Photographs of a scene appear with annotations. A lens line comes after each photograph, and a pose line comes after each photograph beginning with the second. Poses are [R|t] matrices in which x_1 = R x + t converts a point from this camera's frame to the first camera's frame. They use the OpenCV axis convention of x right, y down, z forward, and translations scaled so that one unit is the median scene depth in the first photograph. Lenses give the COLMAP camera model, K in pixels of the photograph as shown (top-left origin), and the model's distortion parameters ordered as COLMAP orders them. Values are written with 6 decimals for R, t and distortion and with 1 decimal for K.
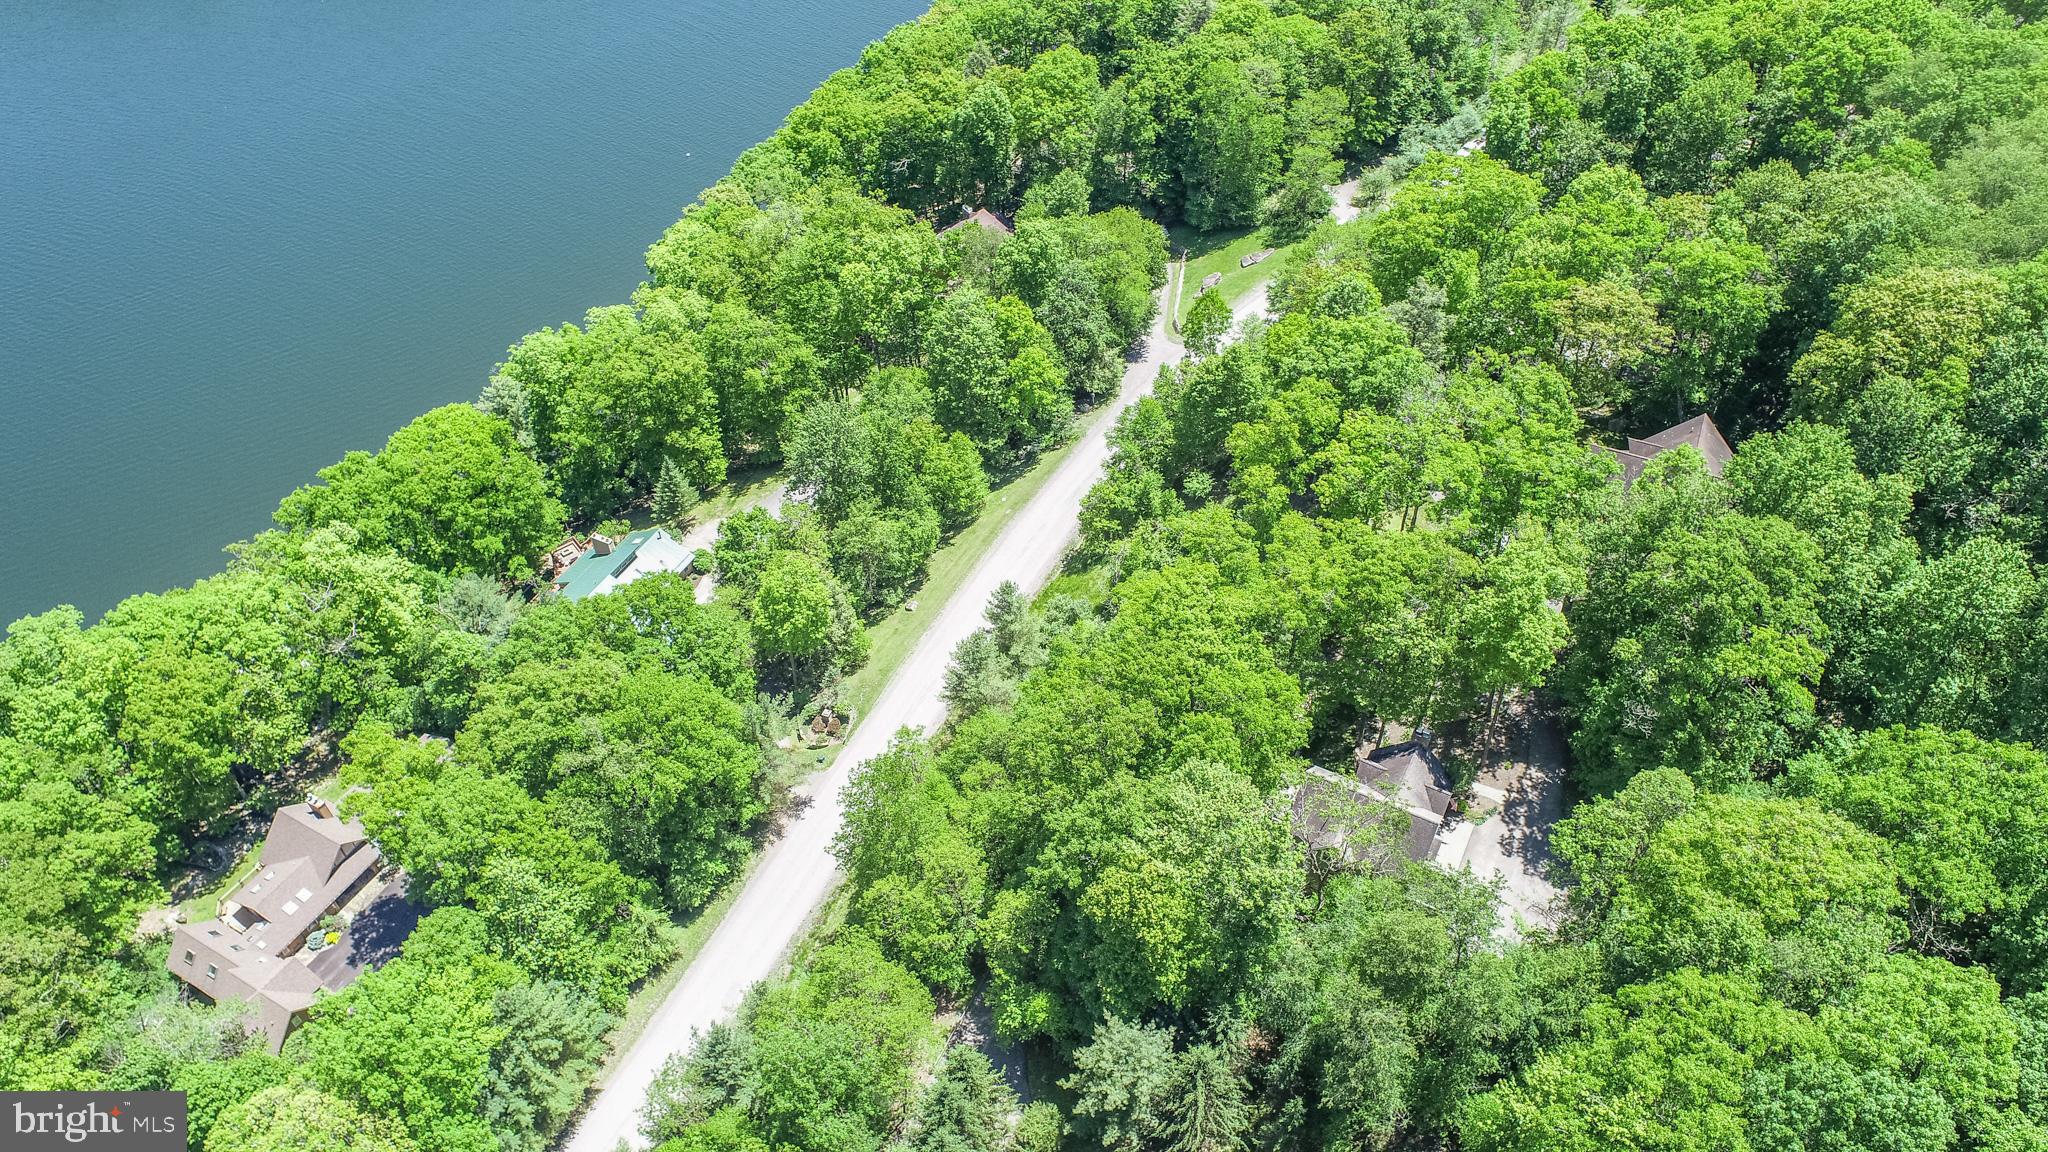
lens RADIAL K [[1388.5, 0, 1014.4], [0, 1388.5, 561.3], [0, 0, 1]] dist [-0.014511, 0.007515]
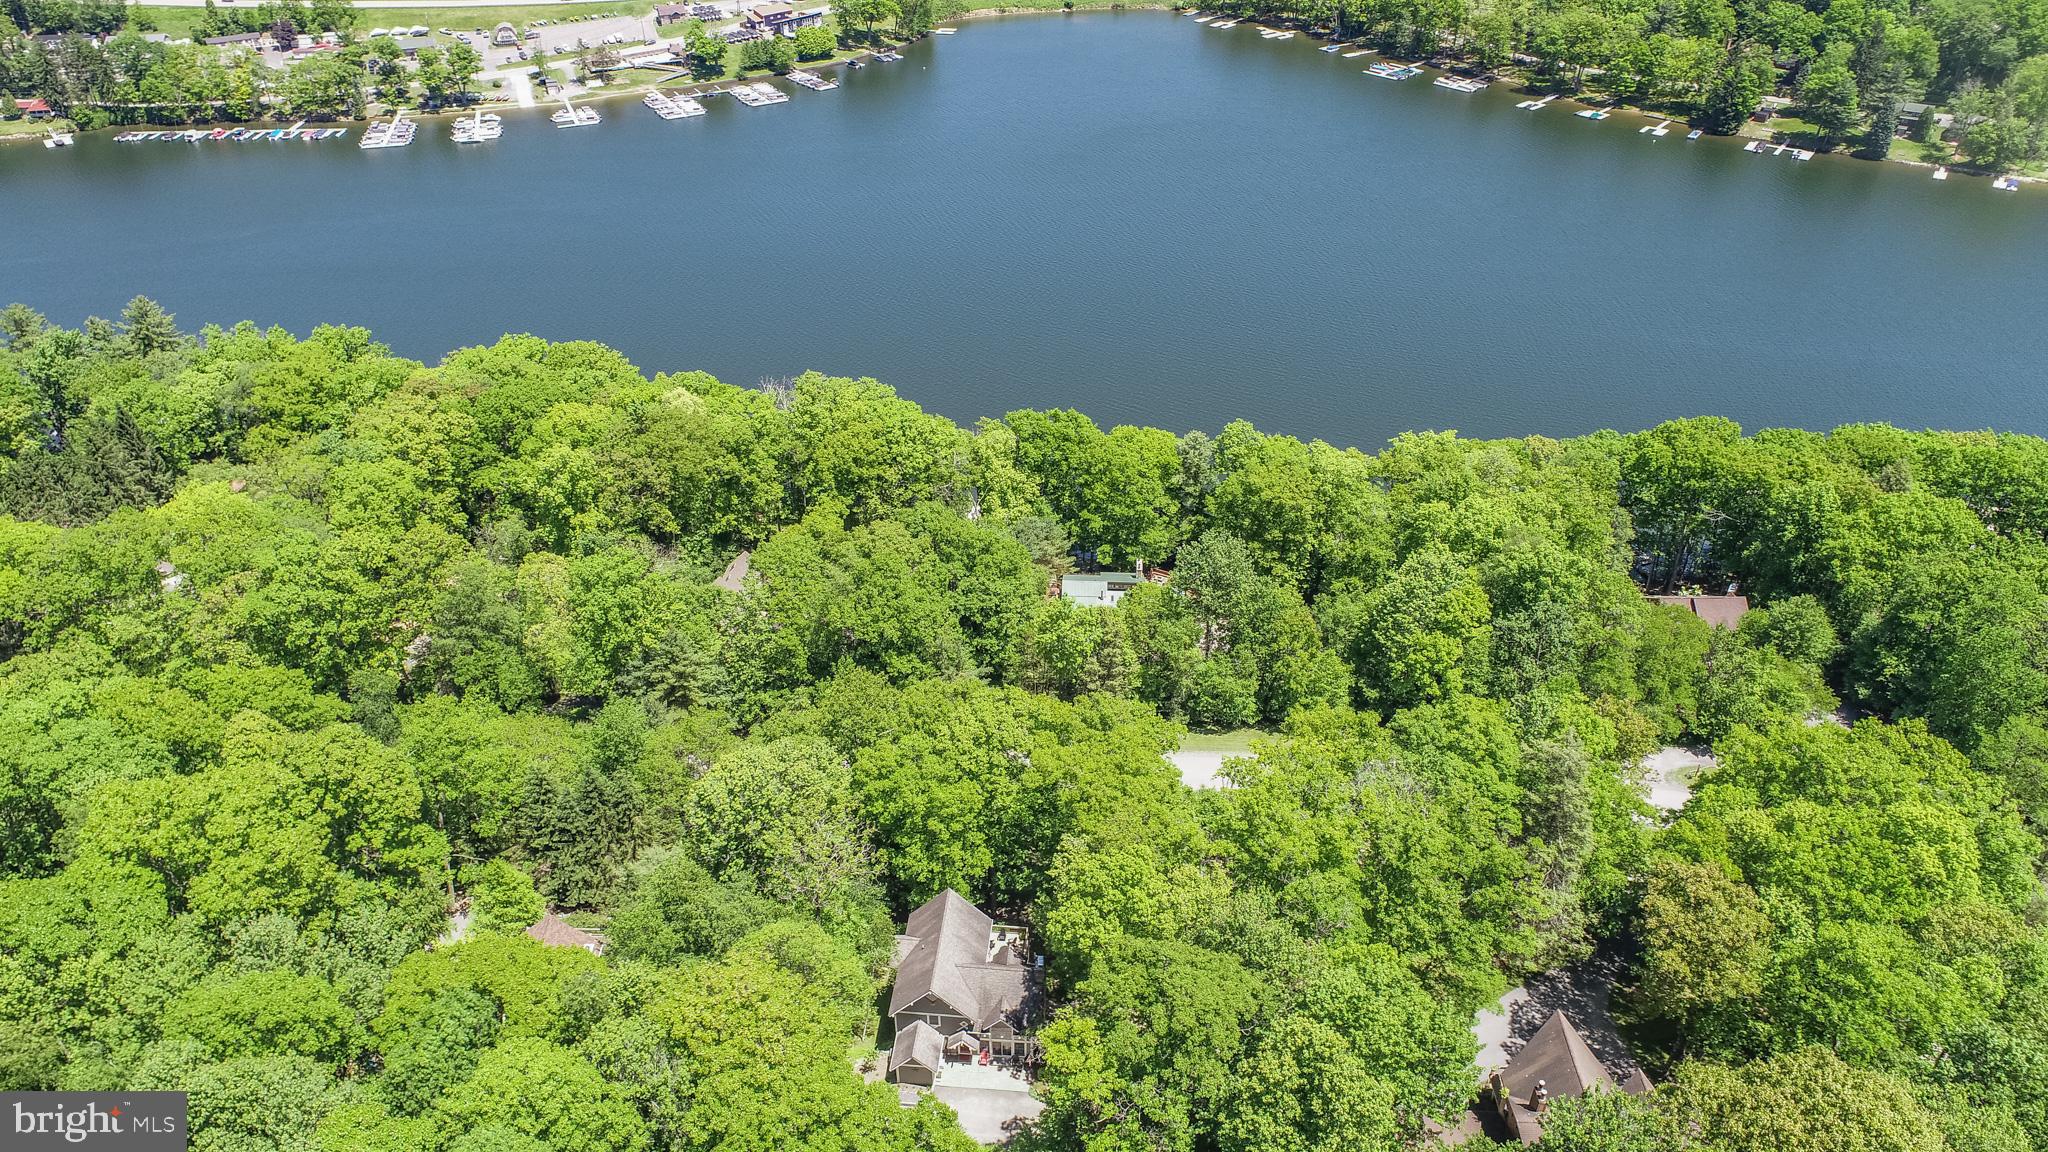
lens RADIAL K [[1388.5, 0, 1029.1], [0, 1388.5, 568.9], [0, 0, 1]] dist [-0.014511, 0.007515]
pose [[0.396283, 0.523543, -0.754230, 0.562303], [-0.642907, 0.744702, 0.179137, -0.163983], [0.655463, 0.413911, 0.631701, 0.165753]]
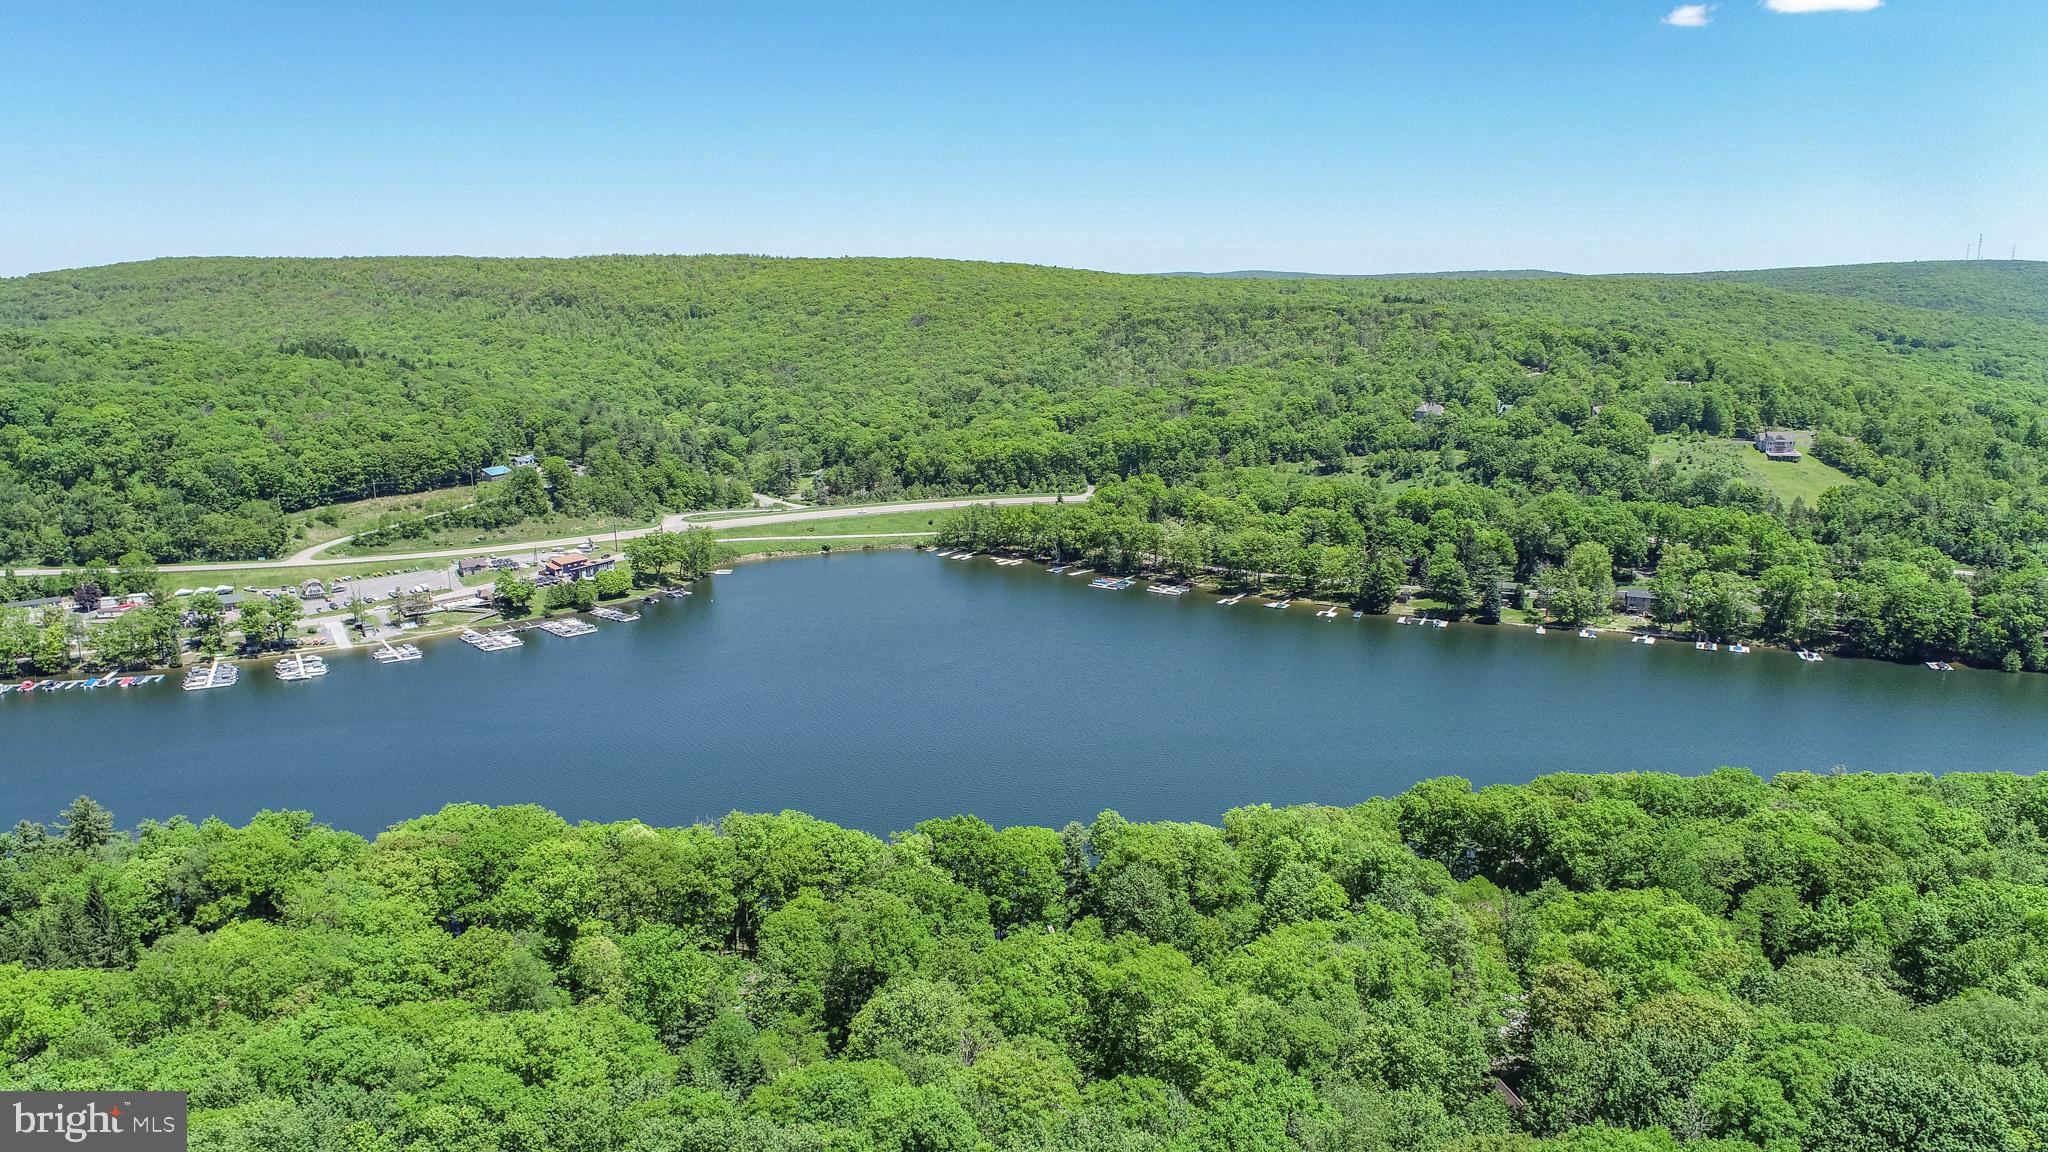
lens RADIAL K [[1388.5, 0, 1022.5], [0, 1388.5, 569.4], [0, 0, 1]] dist [-0.014511, 0.007515]
pose [[0.595021, 0.179791, -0.783343, 0.743030], [-0.568495, 0.783113, -0.252086, 0.069729], [0.568123, 0.595323, 0.568179, -0.077387]]
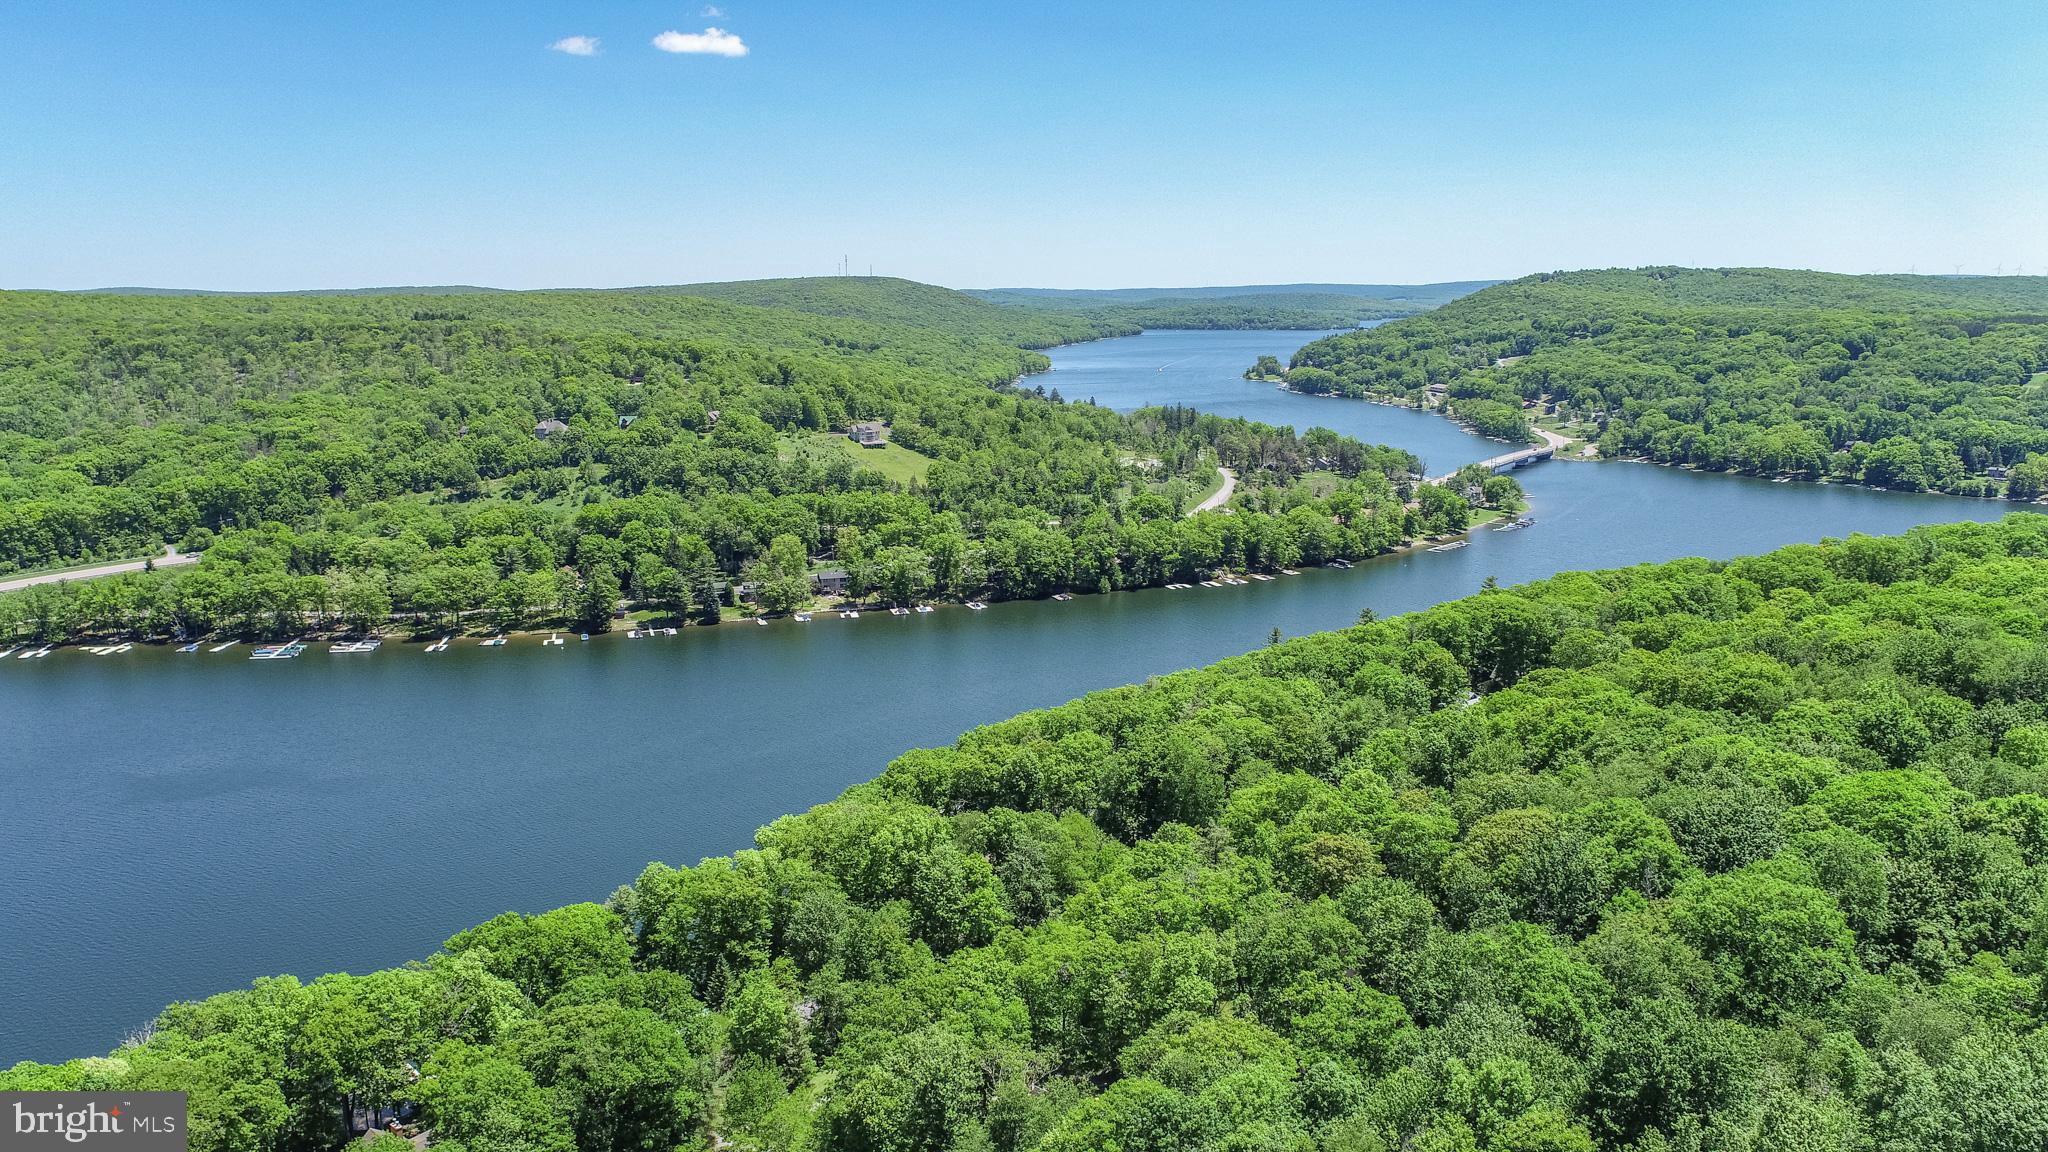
lens RADIAL K [[1388.5, 0, 1020.9], [0, 1388.5, 573.0], [0, 0, 1]] dist [-0.014511, 0.007515]
pose [[0.981464, 0.049309, -0.185193, 0.267683], [-0.141814, 0.836845, -0.528752, 0.287187], [0.128906, 0.545214, 0.828327, -0.287237]]
